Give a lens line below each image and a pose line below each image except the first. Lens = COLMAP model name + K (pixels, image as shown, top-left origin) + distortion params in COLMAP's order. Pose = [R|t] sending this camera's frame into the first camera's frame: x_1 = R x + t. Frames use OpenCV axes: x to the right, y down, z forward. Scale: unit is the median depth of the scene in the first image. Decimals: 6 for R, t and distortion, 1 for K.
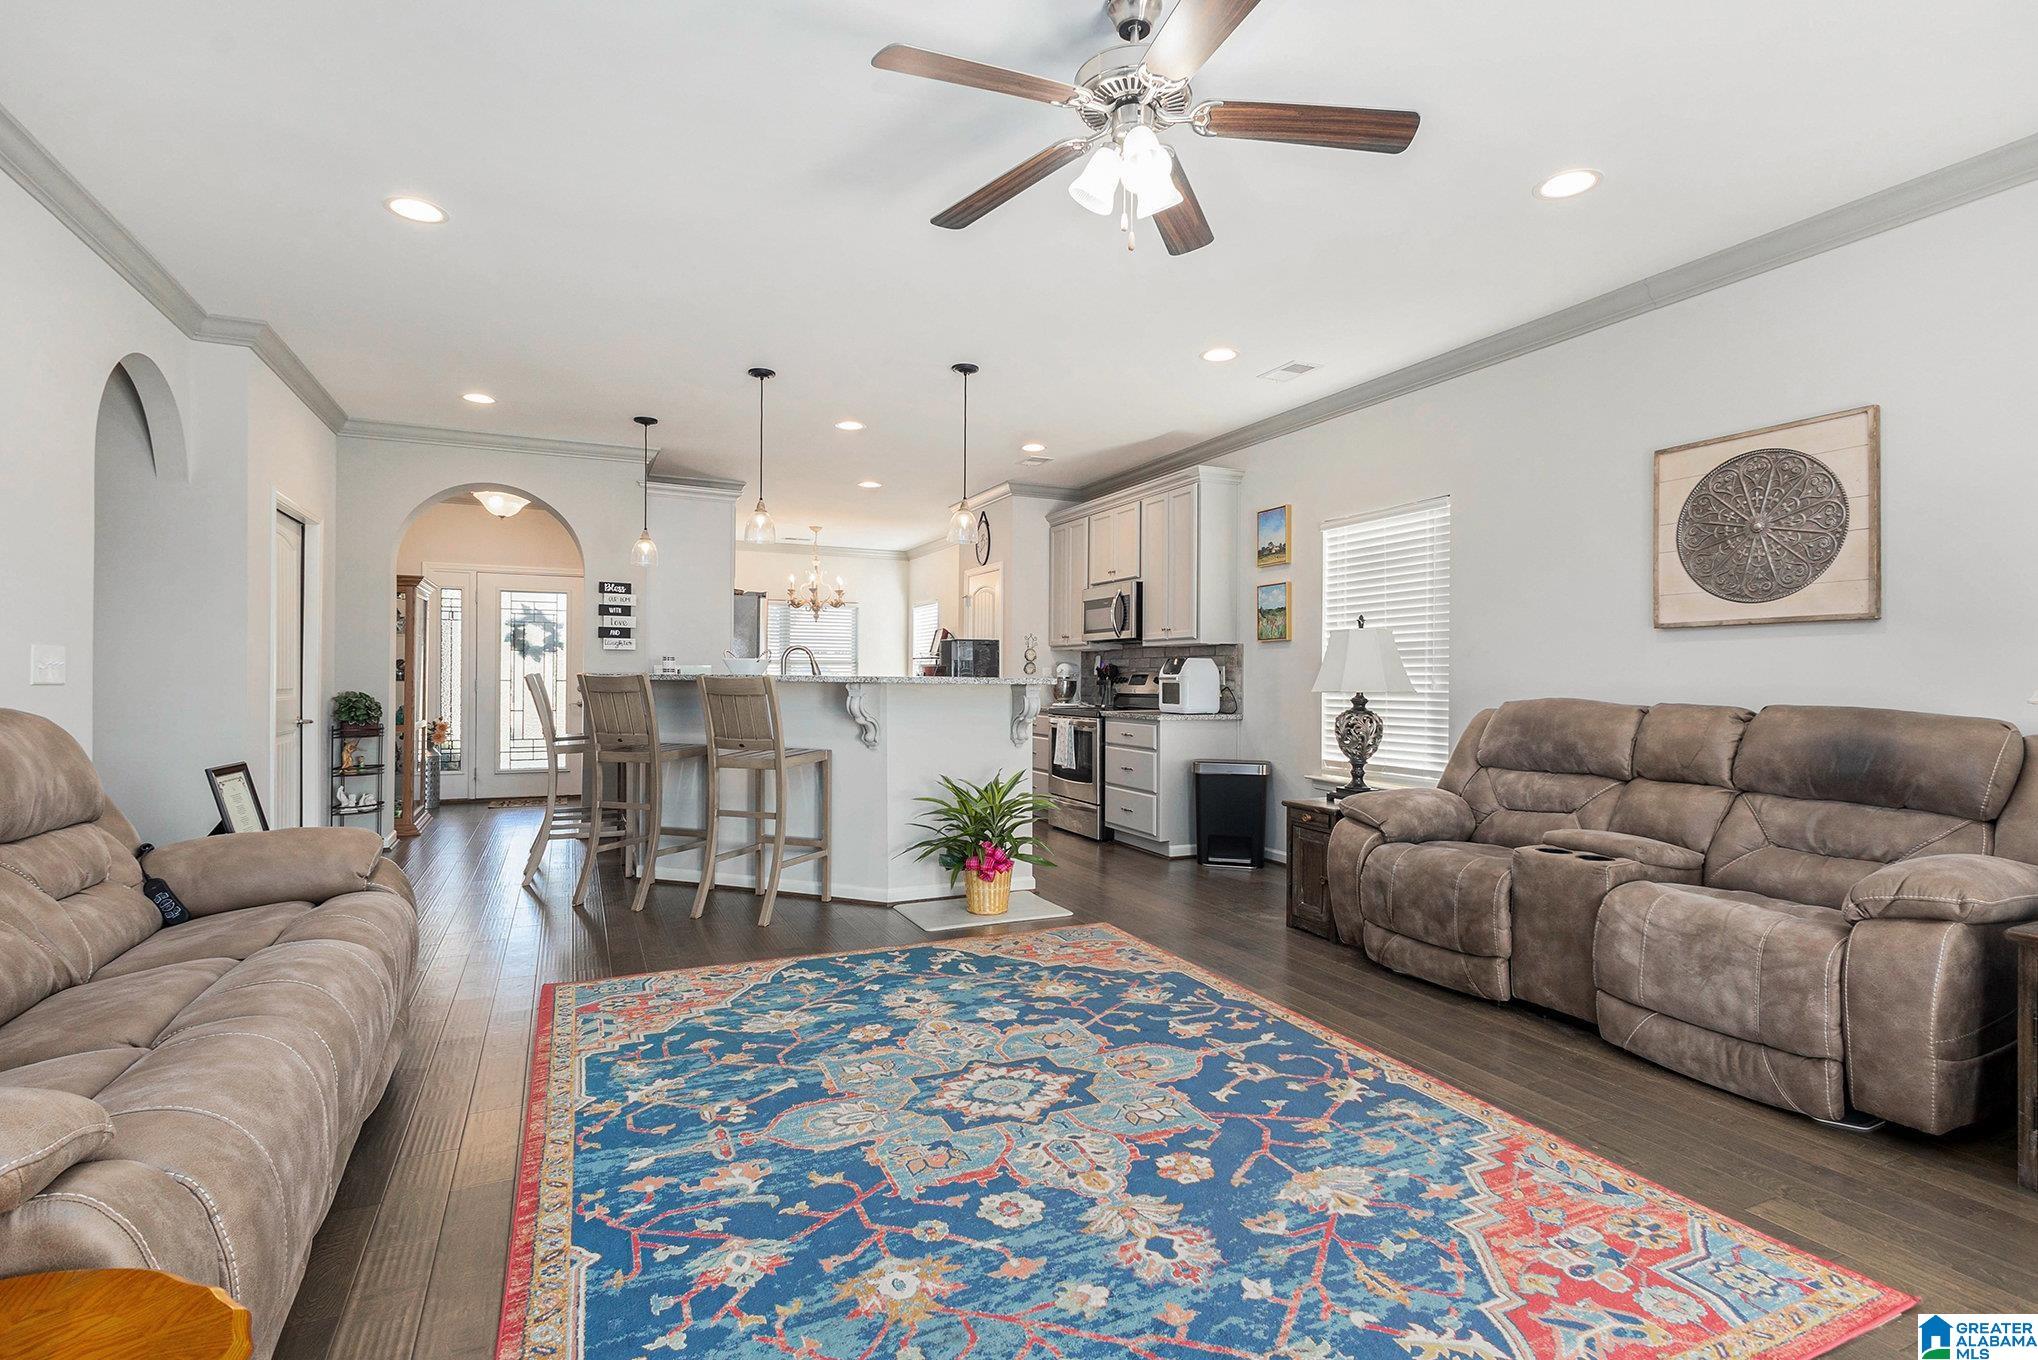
lens RADIAL K [[963.9, 0, 1016.3], [0, 963.9, 676.8], [0, 0, 1]] dist [0.004694, 0.000695]
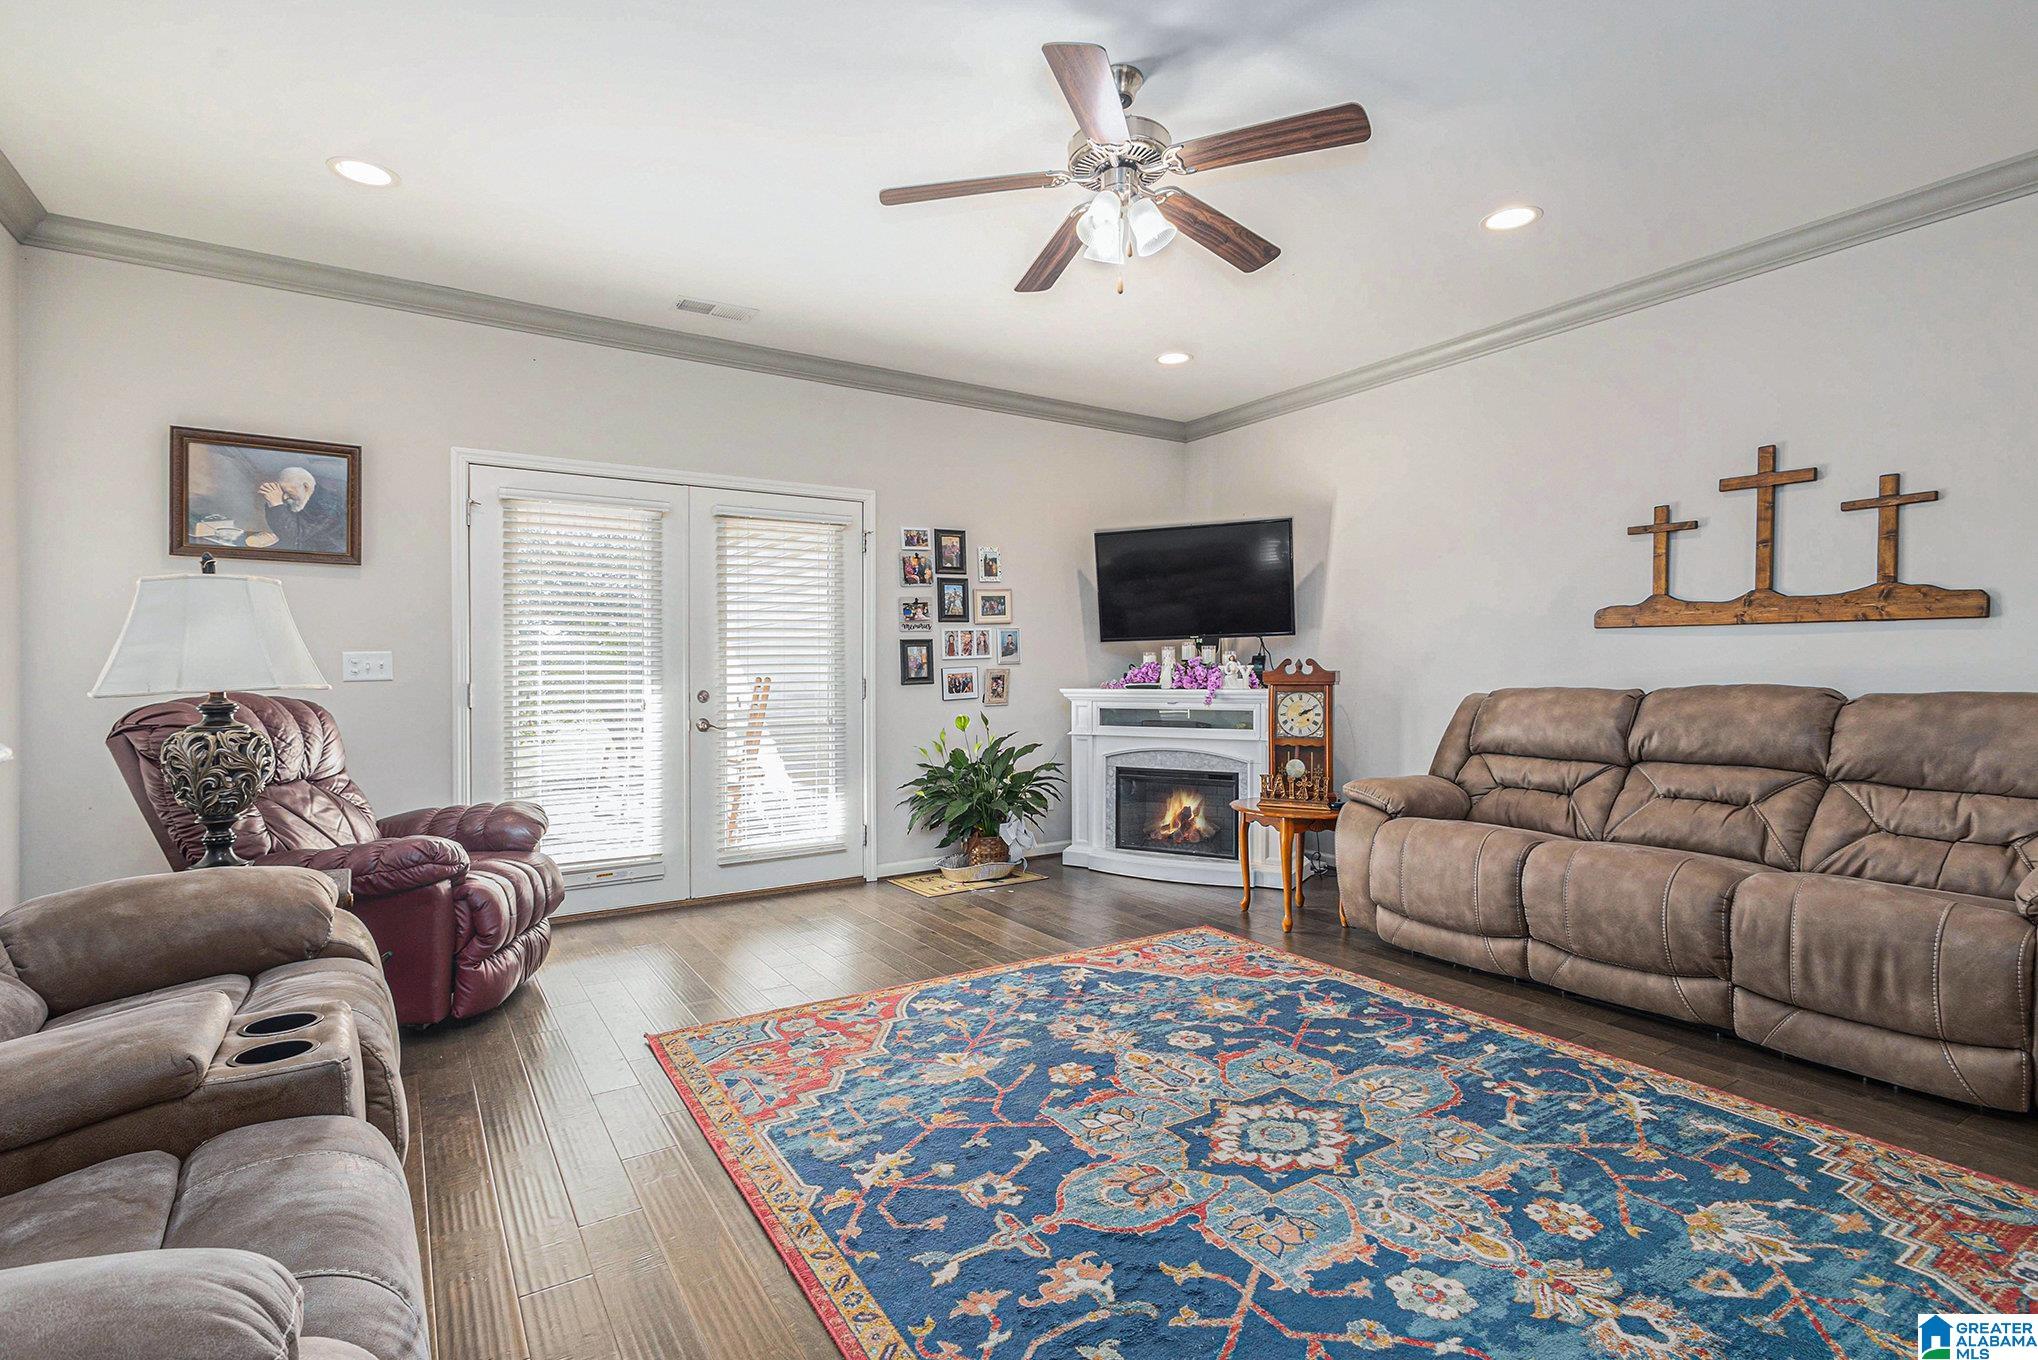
lens RADIAL K [[963.9, 0, 1018.5], [0, 963.9, 676.0], [0, 0, 1]] dist [0.004694, 0.000695]
pose [[-0.989618, 0.000732, -0.143721, 0.366584], [0.000052, 0.999989, 0.004733, 0.004675], [0.143722, 0.004676, -0.989607, 1.932927]]
